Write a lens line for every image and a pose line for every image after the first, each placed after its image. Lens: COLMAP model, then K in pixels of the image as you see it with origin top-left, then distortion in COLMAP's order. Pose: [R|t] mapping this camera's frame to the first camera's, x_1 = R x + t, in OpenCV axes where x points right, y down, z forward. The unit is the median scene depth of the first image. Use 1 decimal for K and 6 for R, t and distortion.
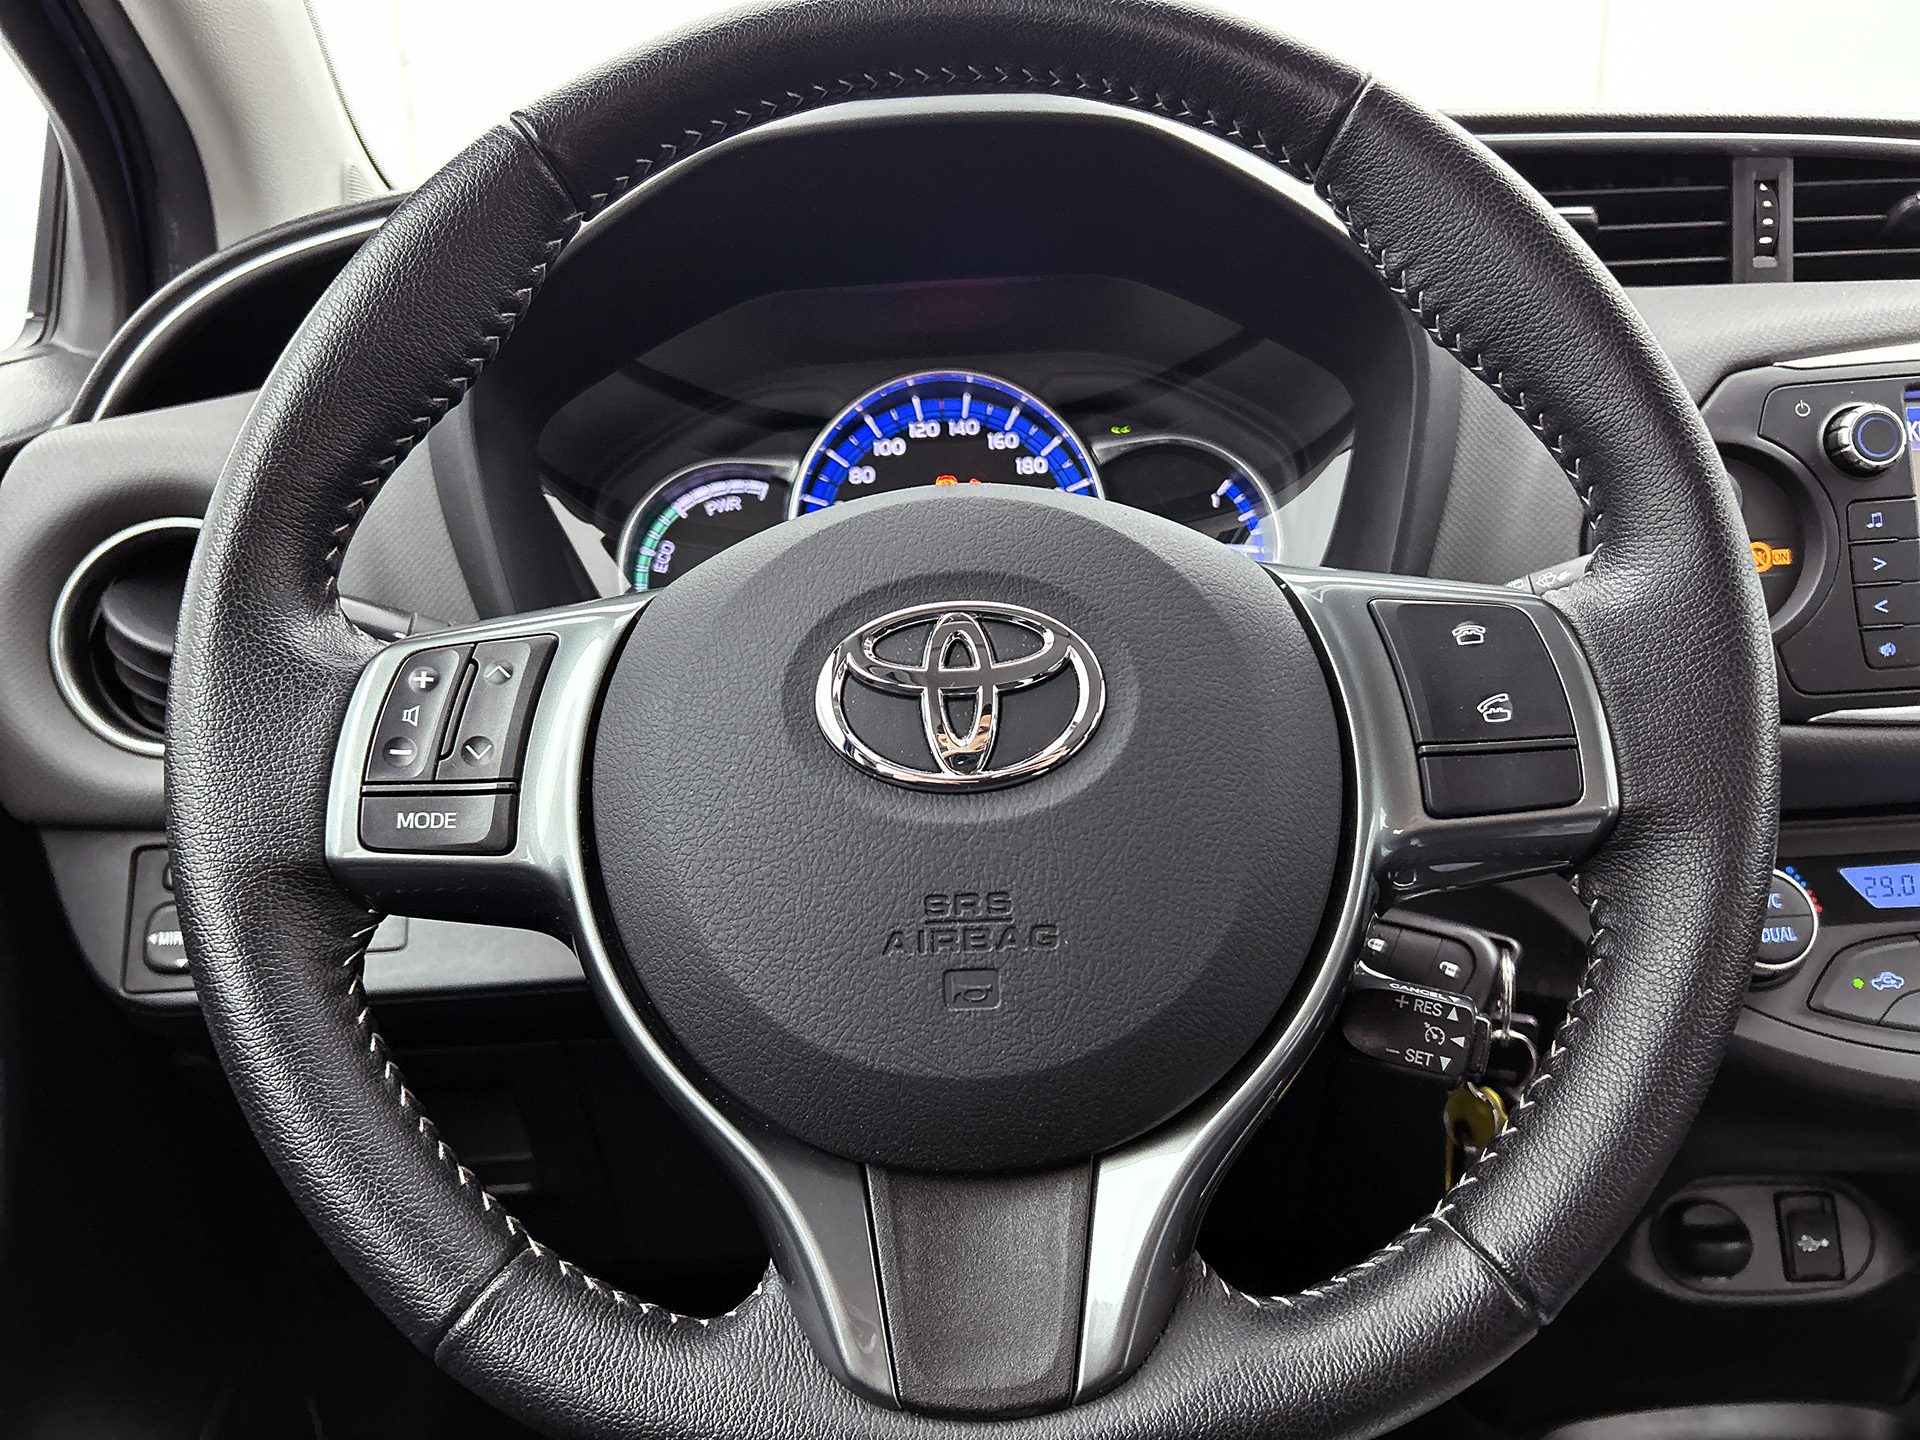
lens RADIAL K [[1450.9, 0, 983.3], [0, 1450.9, 717.6], [0, 0, 1]] dist [0.001007, -0.000842]
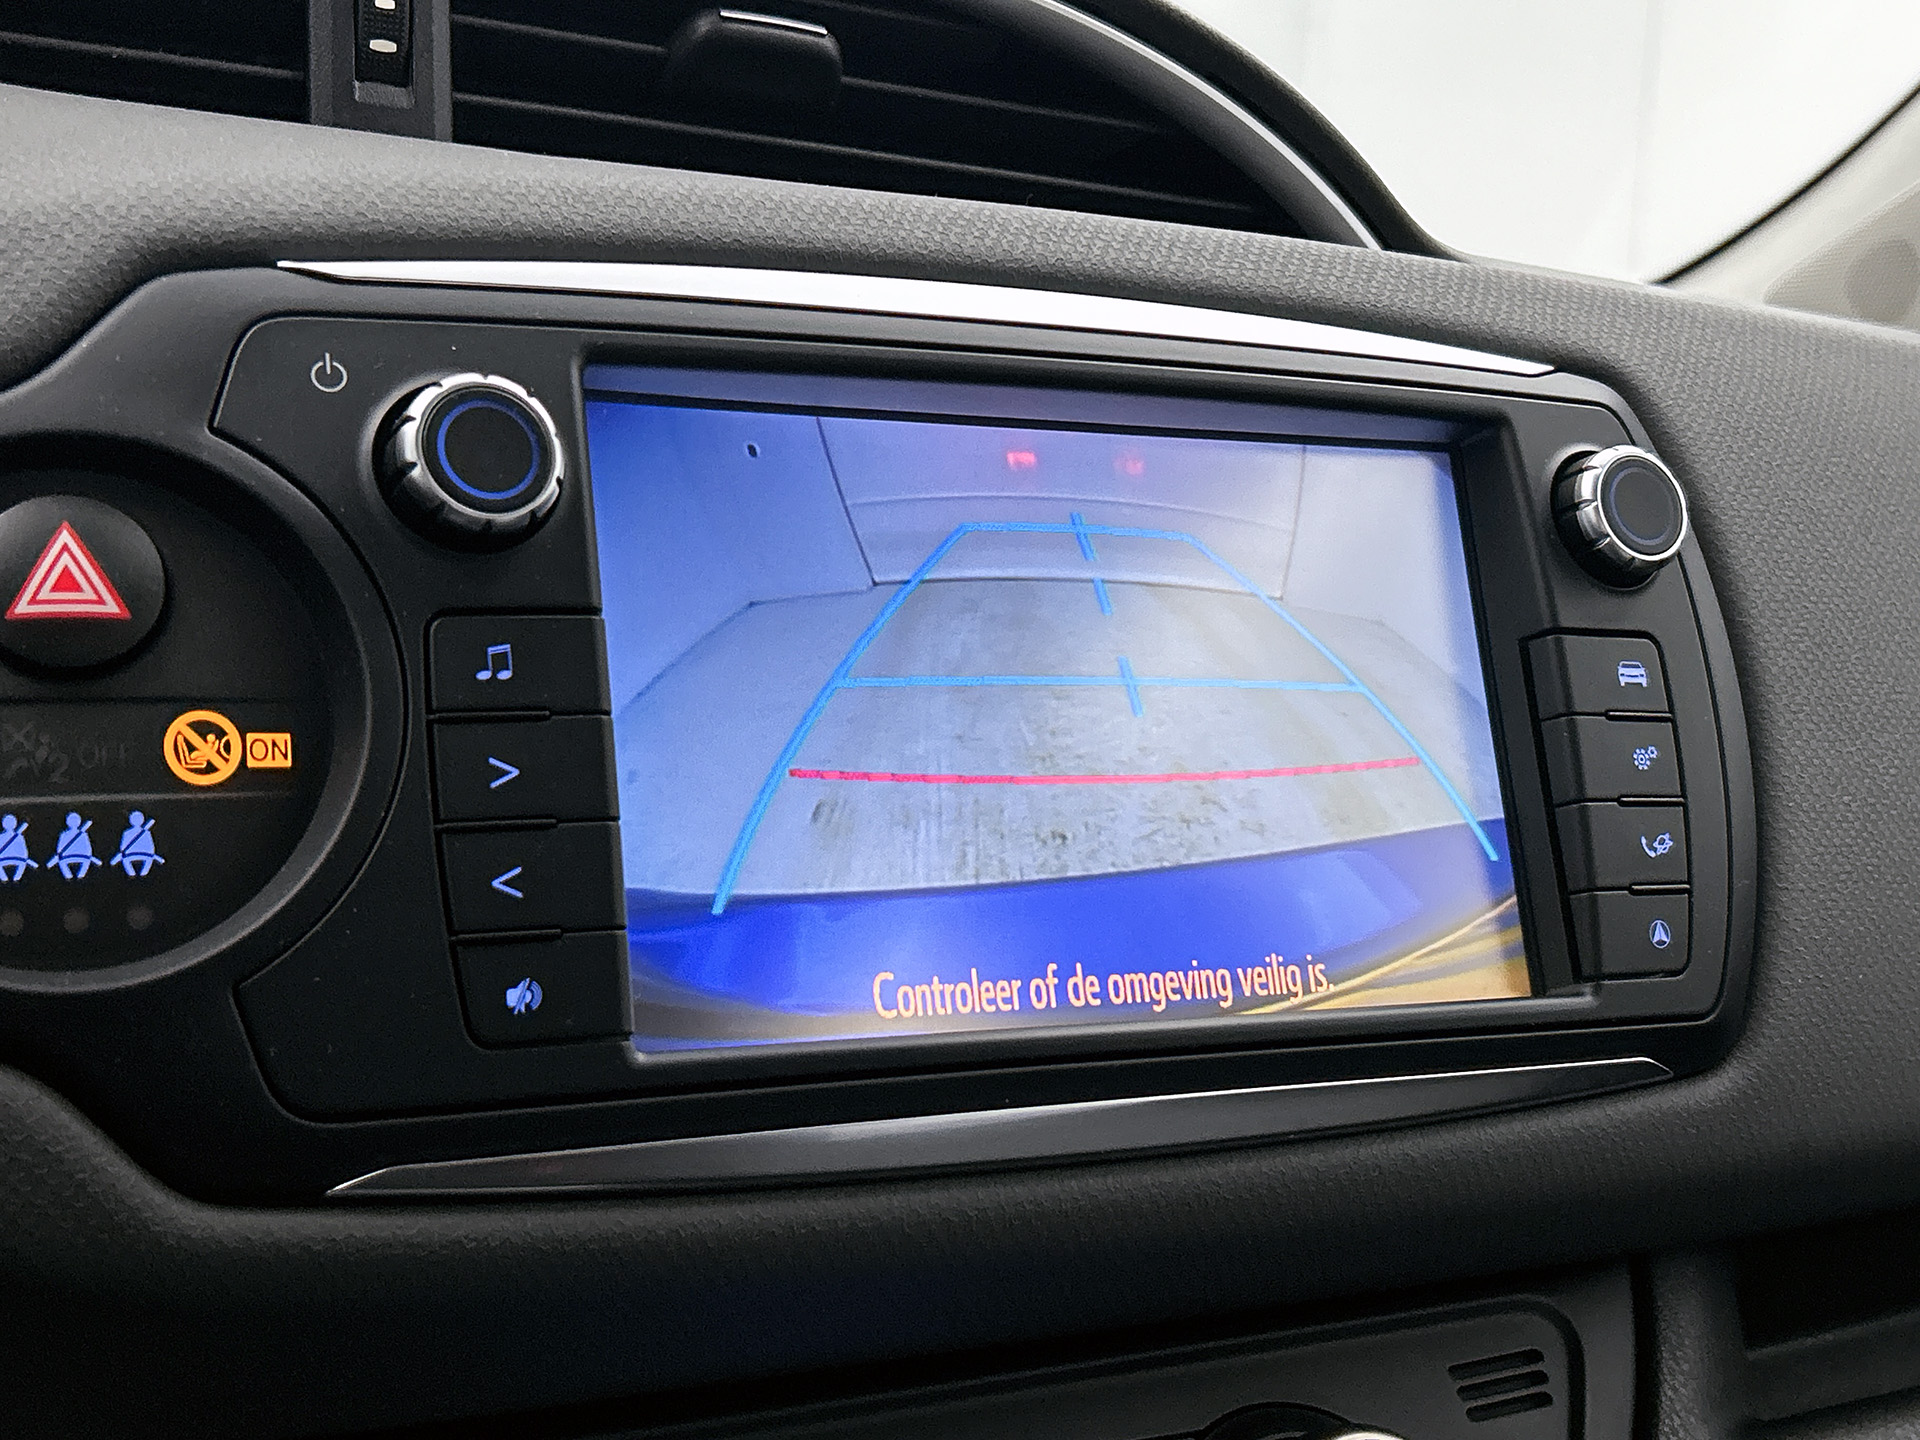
lens RADIAL K [[2423.2, 0, 960.0], [0, 2423.2, 720.0], [0, 0, 1]] dist [0.178063, -0.560051]
pose [[0.896821, 0.054531, 0.439021, 0.448551], [0.028552, 0.983170, -0.180446, 0.000910], [-0.441472, 0.174363, 0.880171, 0.378309]]
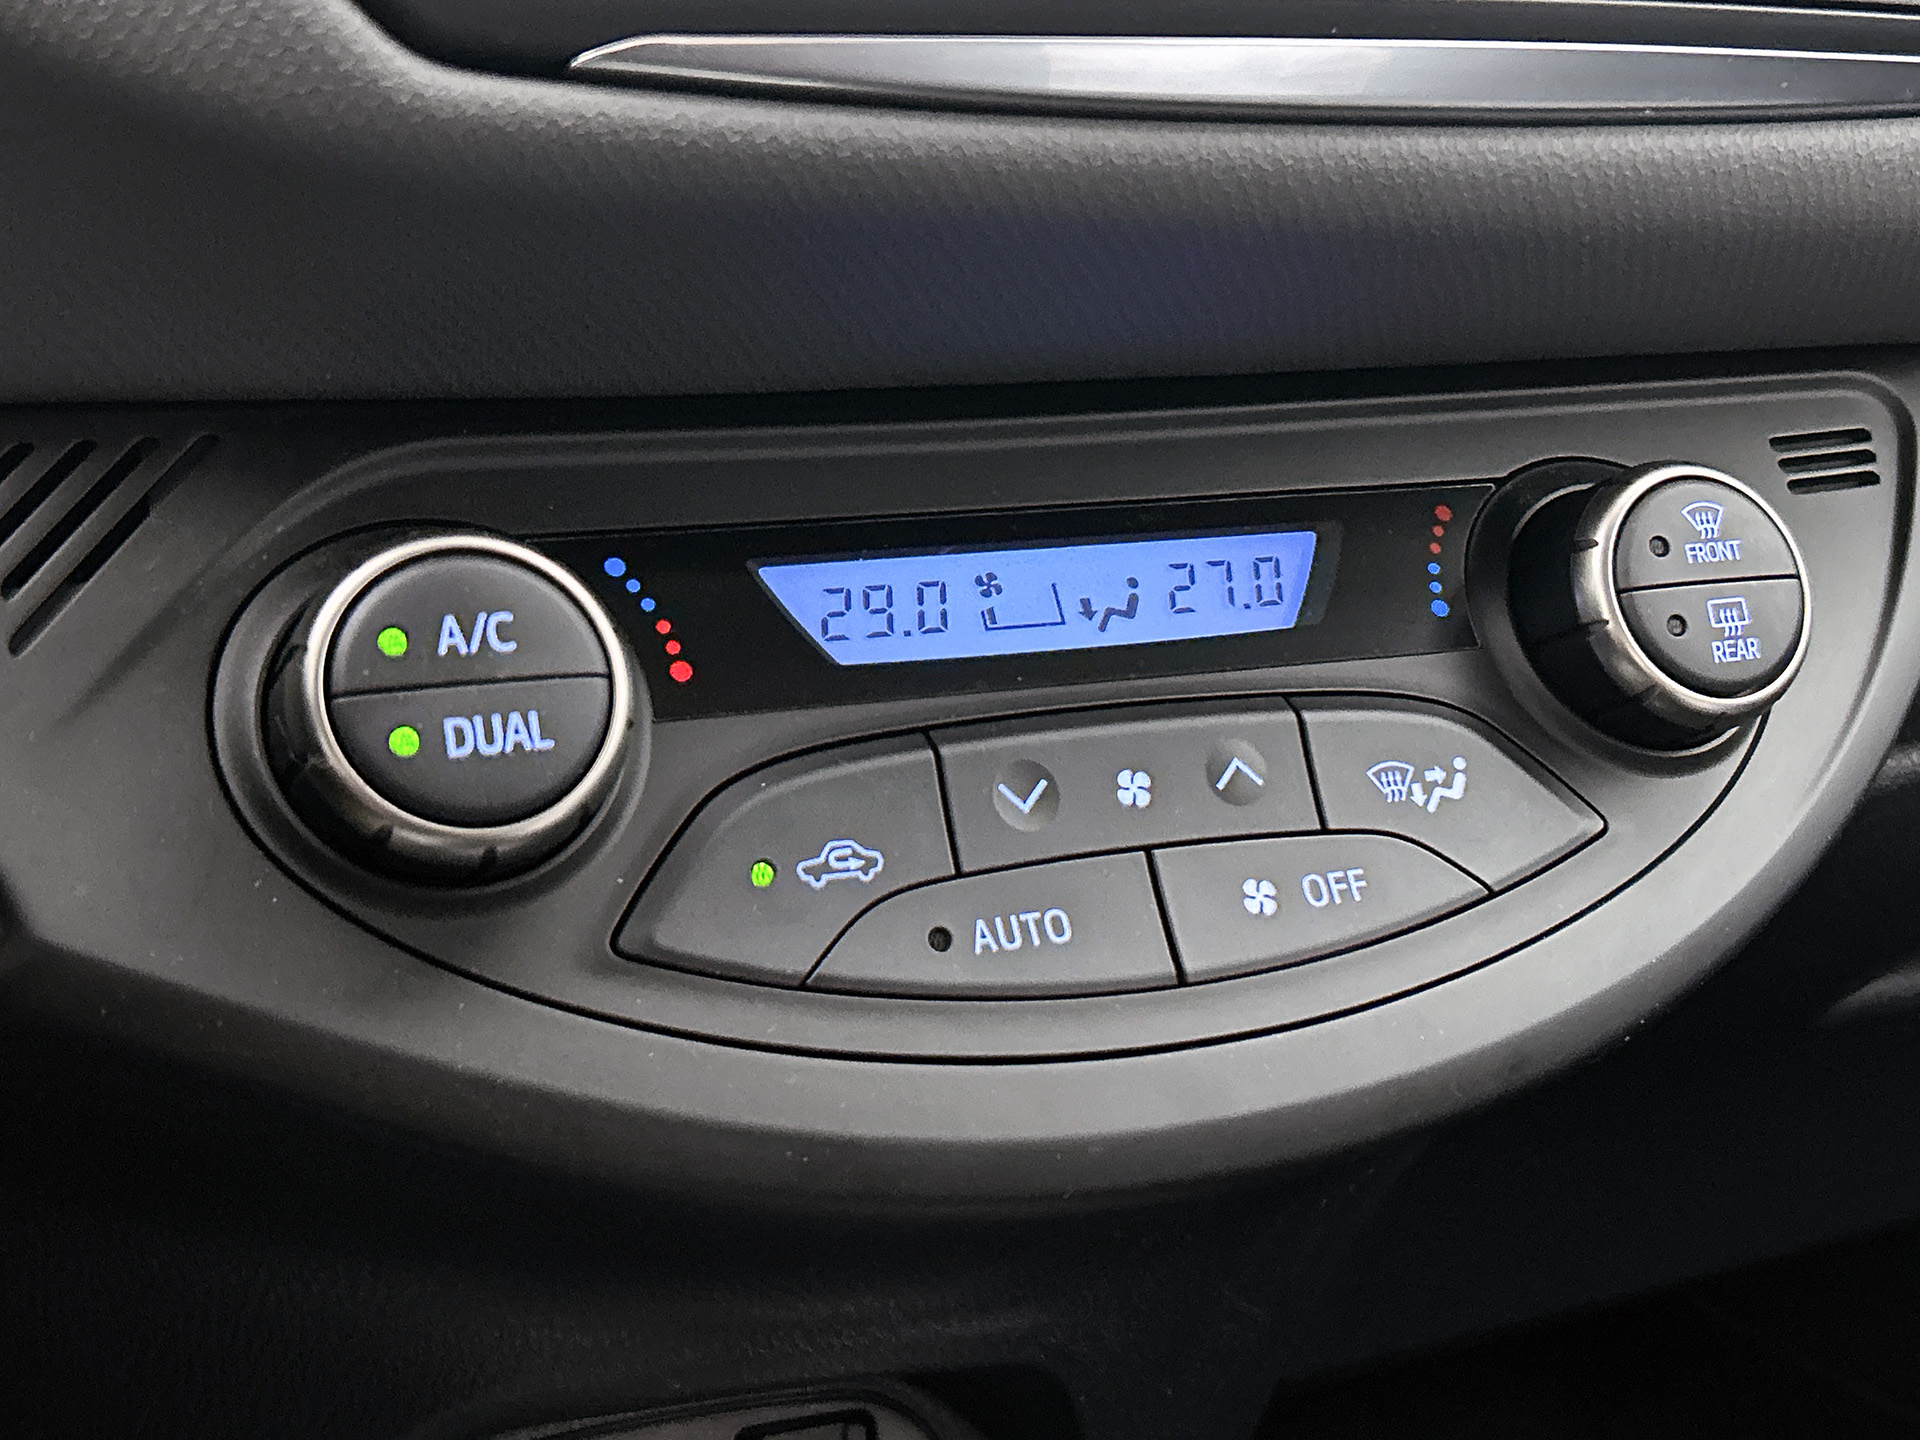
lens RADIAL K [[2406.5, 0, 960.0], [0, 2406.5, 720.0], [0, 0, 1]] dist [0.189170, -0.599570]
pose [[0.921343, -0.026462, 0.387849, 0.449616], [0.003420, 0.998194, 0.059981, 0.118814], [-0.388736, -0.053936, 0.919769, 0.480761]]
